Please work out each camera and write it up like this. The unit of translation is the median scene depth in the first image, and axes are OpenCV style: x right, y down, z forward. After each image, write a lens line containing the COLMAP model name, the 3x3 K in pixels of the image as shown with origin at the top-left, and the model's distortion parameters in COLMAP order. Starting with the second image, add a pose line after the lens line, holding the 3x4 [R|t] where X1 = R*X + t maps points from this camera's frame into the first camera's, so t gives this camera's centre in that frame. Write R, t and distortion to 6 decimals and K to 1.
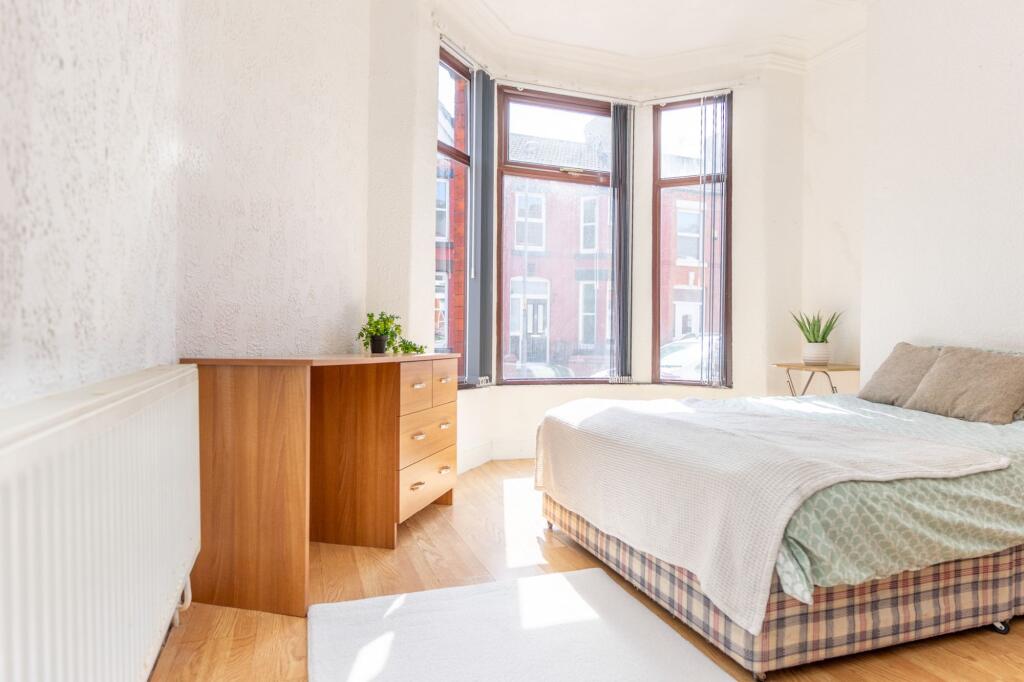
lens RADIAL K [[534.1, 0, 526.3], [0, 534.1, 350.0], [0, 0, 1]] dist [0.005786, 0.000012]
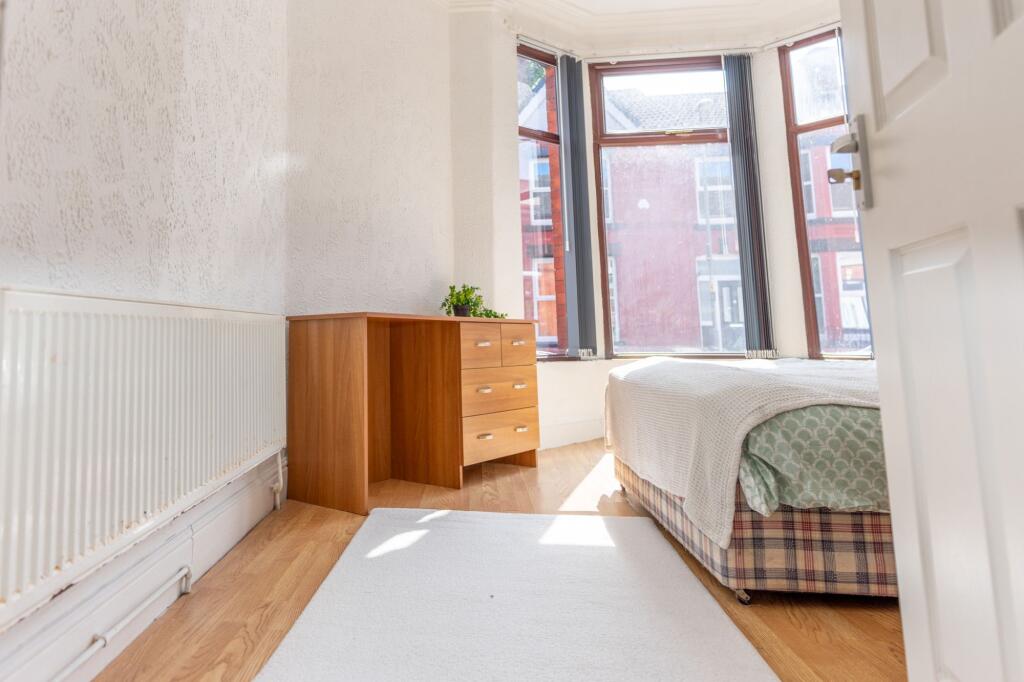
lens RADIAL K [[625.3, 0, 511.5], [0, 625.3, 285.2], [0, 0, 1]] dist [0.003976, -0.000660]
pose [[0.936190, -0.068593, -0.344737, 0.446084], [0.031801, 0.993281, -0.111276, 0.128499], [0.350053, 0.093212, 0.932081, -0.302877]]
